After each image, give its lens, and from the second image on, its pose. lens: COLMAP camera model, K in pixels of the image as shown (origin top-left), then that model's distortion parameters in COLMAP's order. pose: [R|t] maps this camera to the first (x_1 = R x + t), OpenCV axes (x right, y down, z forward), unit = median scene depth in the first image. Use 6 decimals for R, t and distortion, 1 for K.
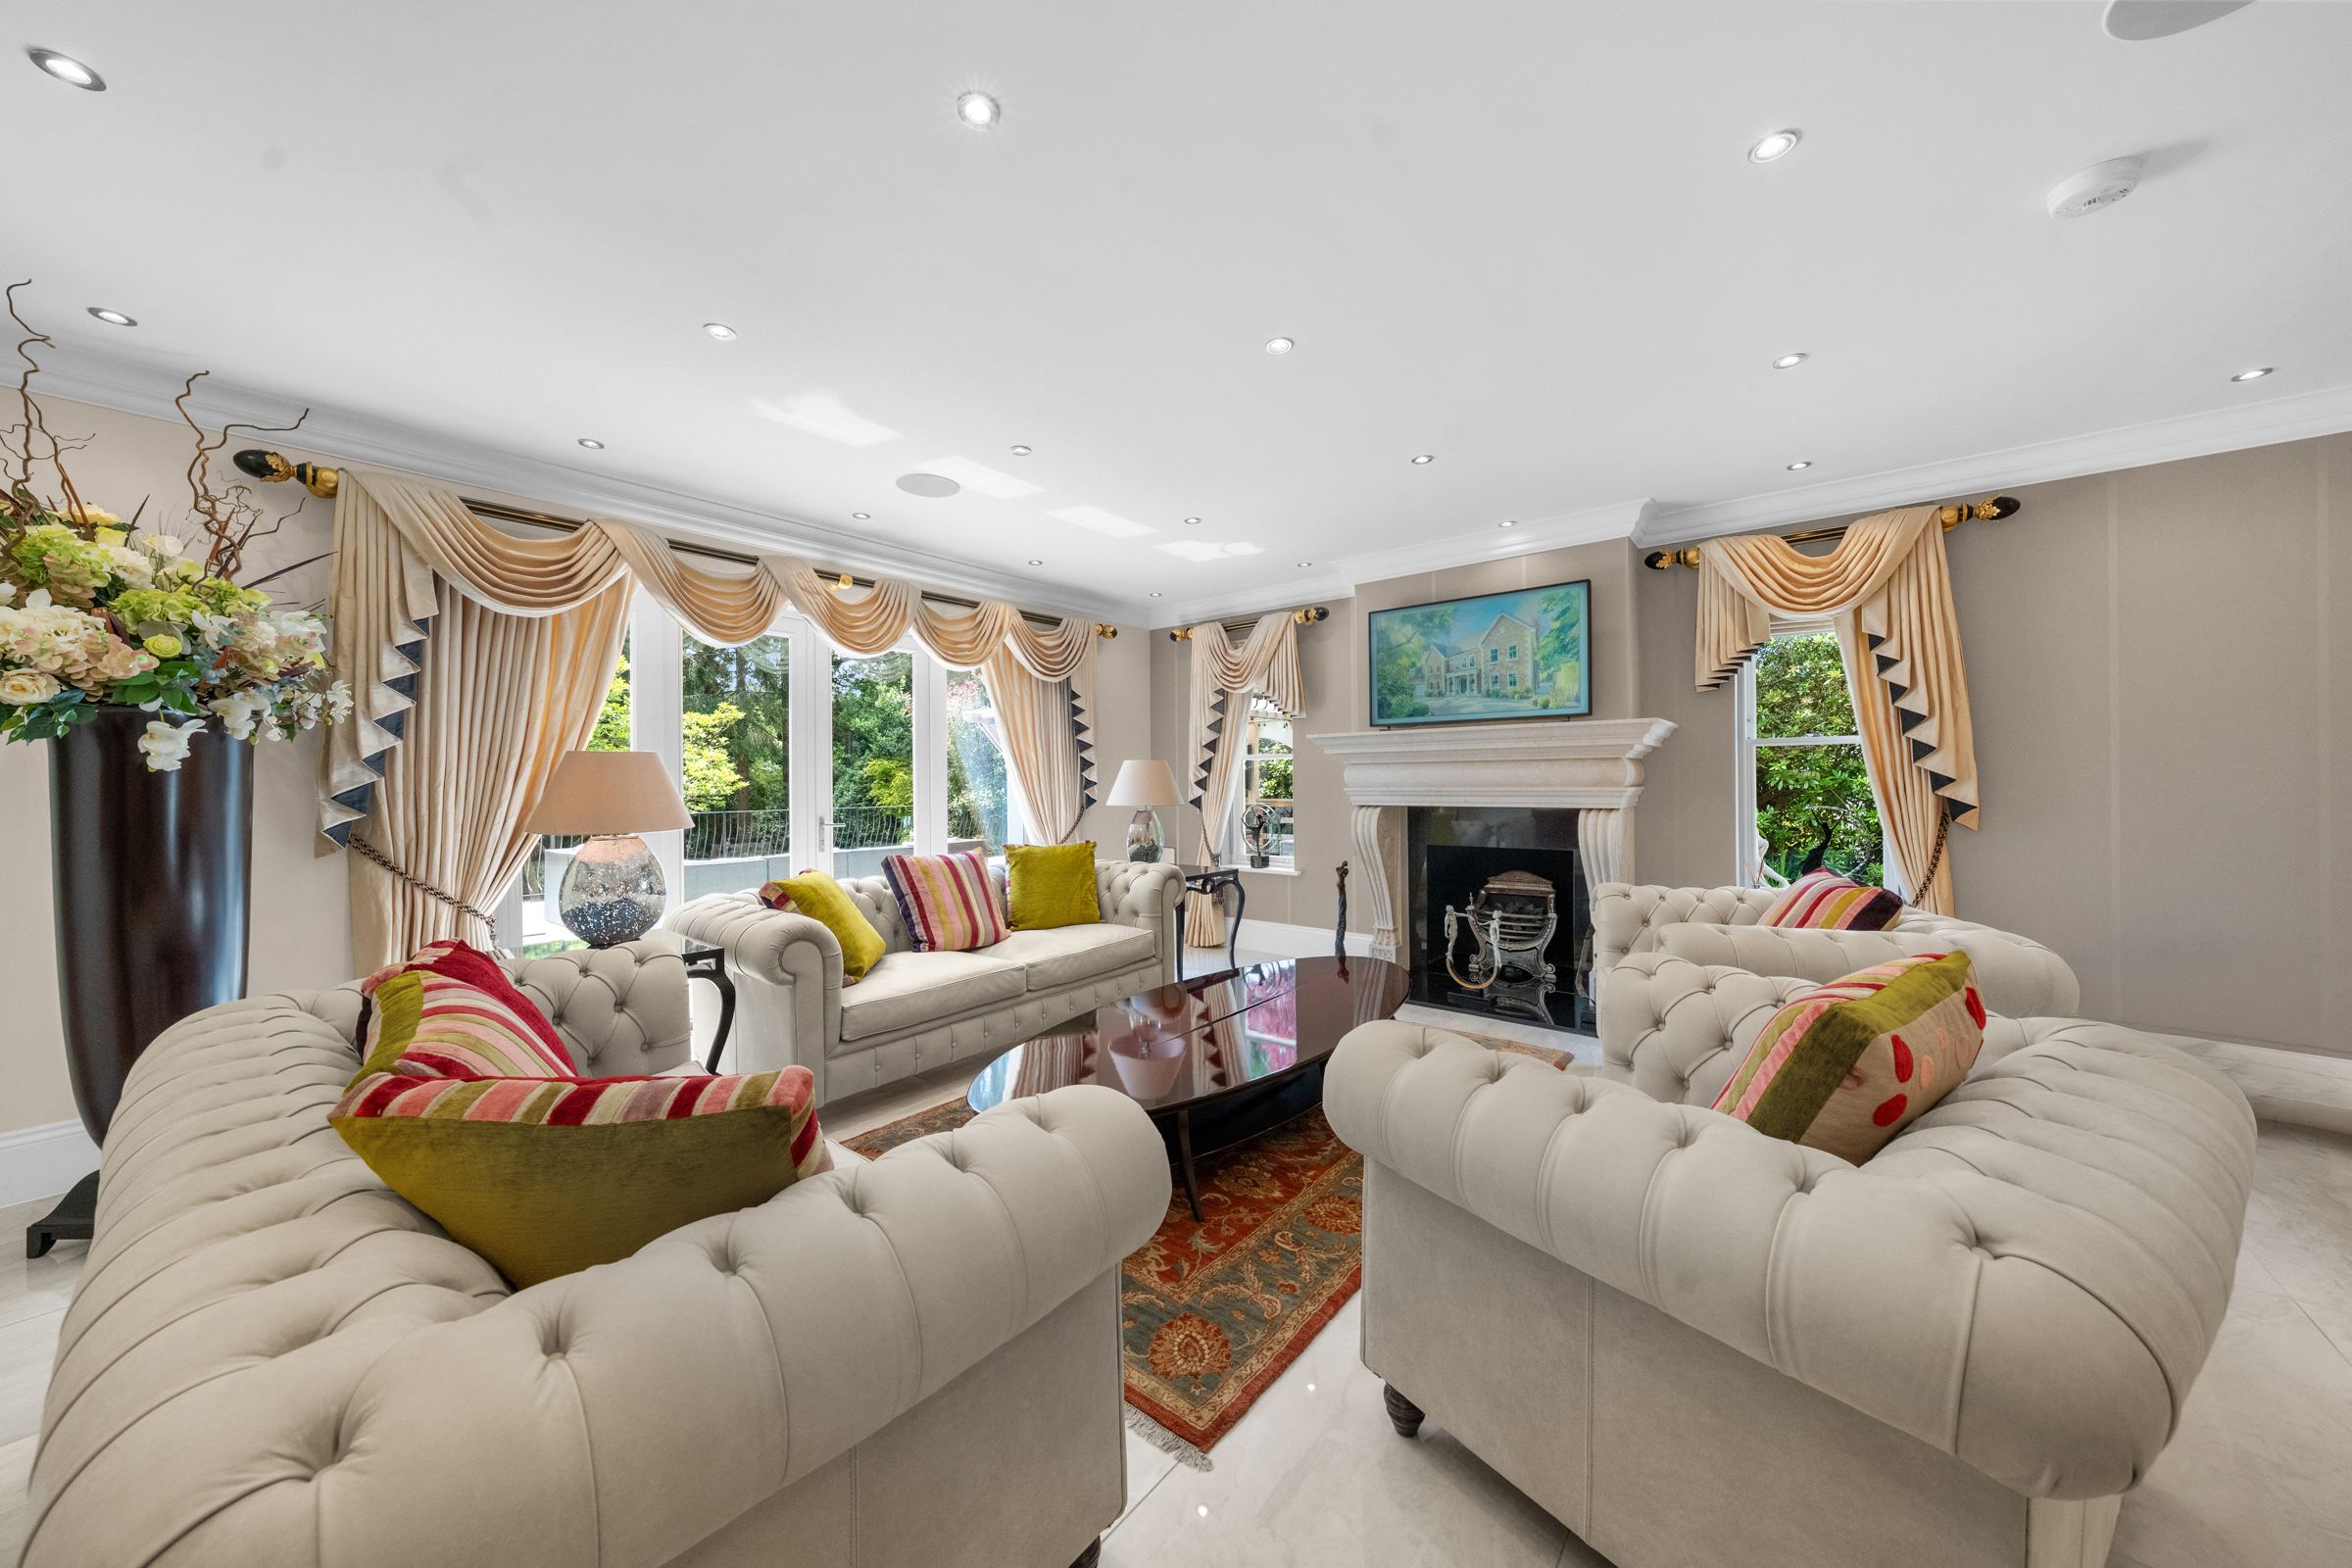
lens RADIAL K [[817.7, 0, 1179.3], [0, 817.7, 777.1], [0, 0, 1]] dist [-0.001305, 0.000044]
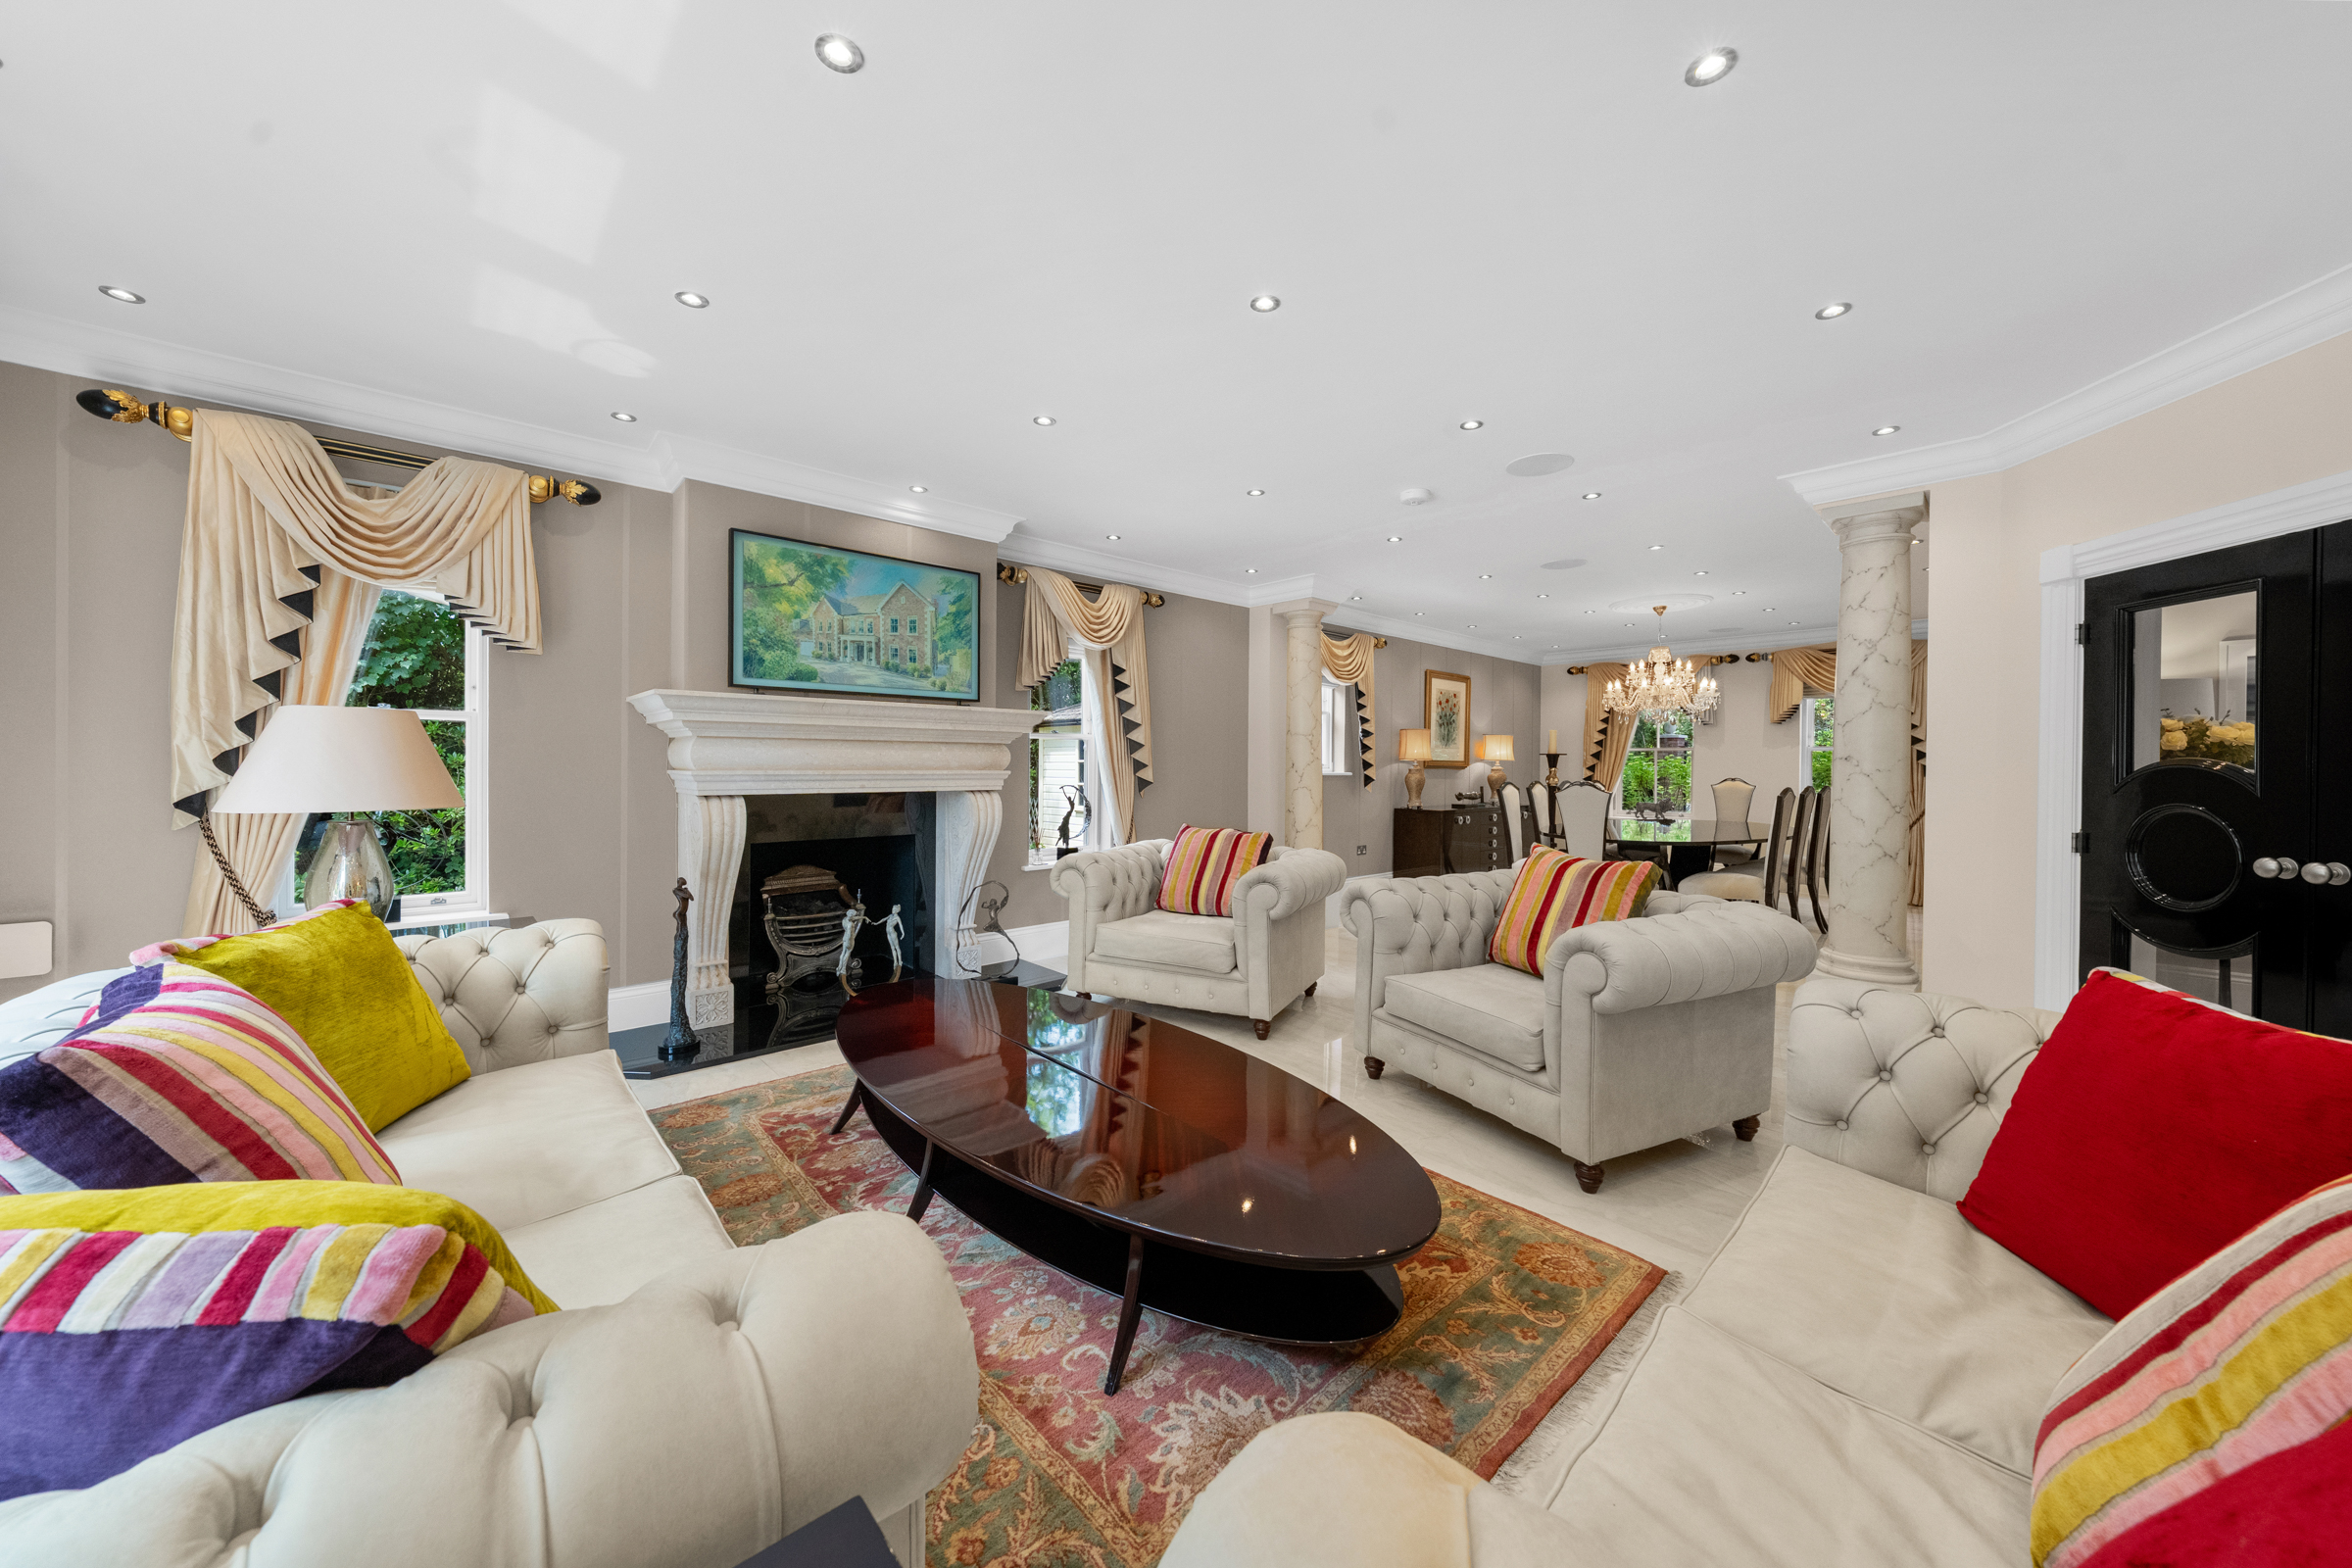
lens RADIAL K [[817.7, 0, 1176.5], [0, 817.7, 768.3], [0, 0, 1]] dist [-0.001305, 0.000044]
pose [[0.125887, 0.003698, 0.992038, -0.464633], [-0.011128, 0.999935, -0.002316, 0.008929], [-0.991982, -0.010748, 0.125920, 0.549659]]
